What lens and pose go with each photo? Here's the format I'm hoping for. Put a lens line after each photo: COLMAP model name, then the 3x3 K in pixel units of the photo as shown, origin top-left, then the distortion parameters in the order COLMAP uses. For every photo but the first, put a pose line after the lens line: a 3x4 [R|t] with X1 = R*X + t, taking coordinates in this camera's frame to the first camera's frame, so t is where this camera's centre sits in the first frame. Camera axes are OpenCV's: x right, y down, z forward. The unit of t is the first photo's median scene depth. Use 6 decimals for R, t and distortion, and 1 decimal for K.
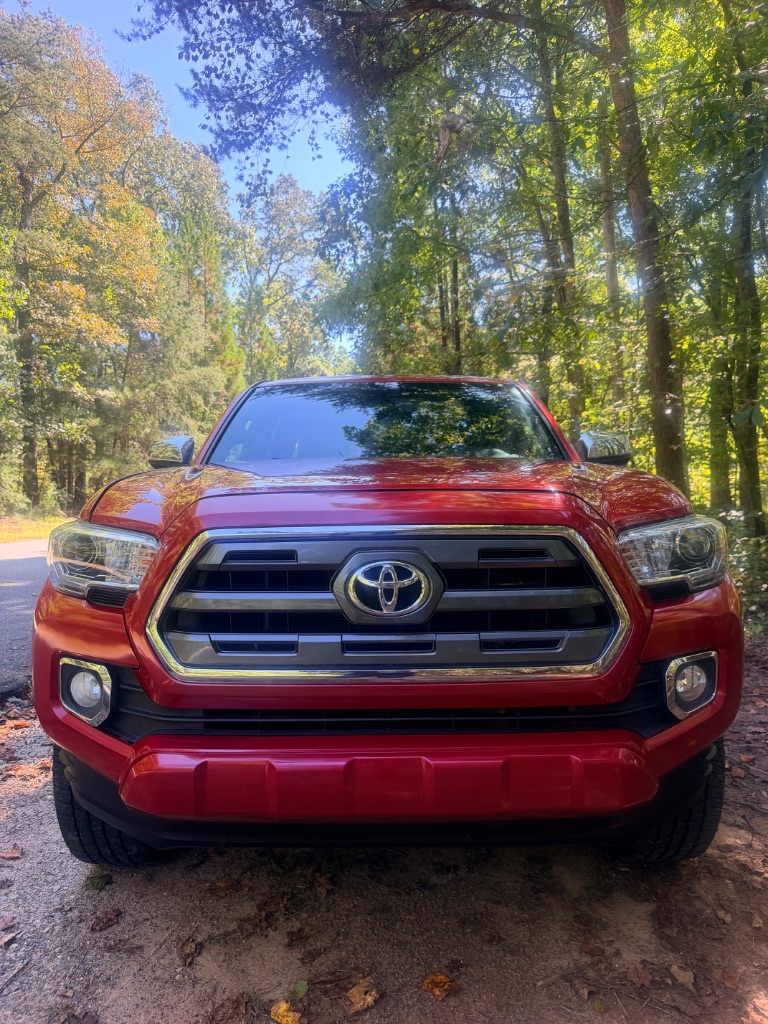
lens RADIAL K [[720.8, 0, 384.0], [0, 720.8, 512.0], [0, 0, 1]] dist [-0.005113, -0.005492]
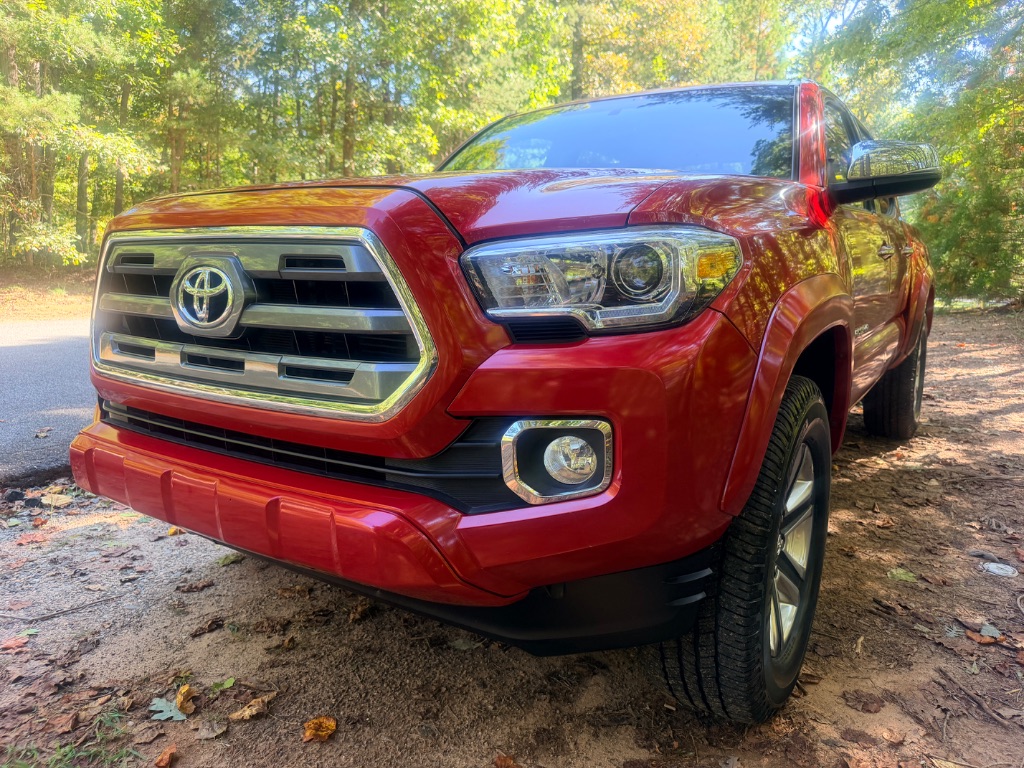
lens RADIAL K [[720.8, 0, 512.0], [0, 720.8, 384.0], [0, 0, 1]] dist [-0.005113, -0.005492]
pose [[0.842167, 0.108423, -0.528204, 0.644289], [-0.036140, 0.988723, 0.145330, 0.053248], [0.538005, -0.103303, 0.836588, 0.337727]]
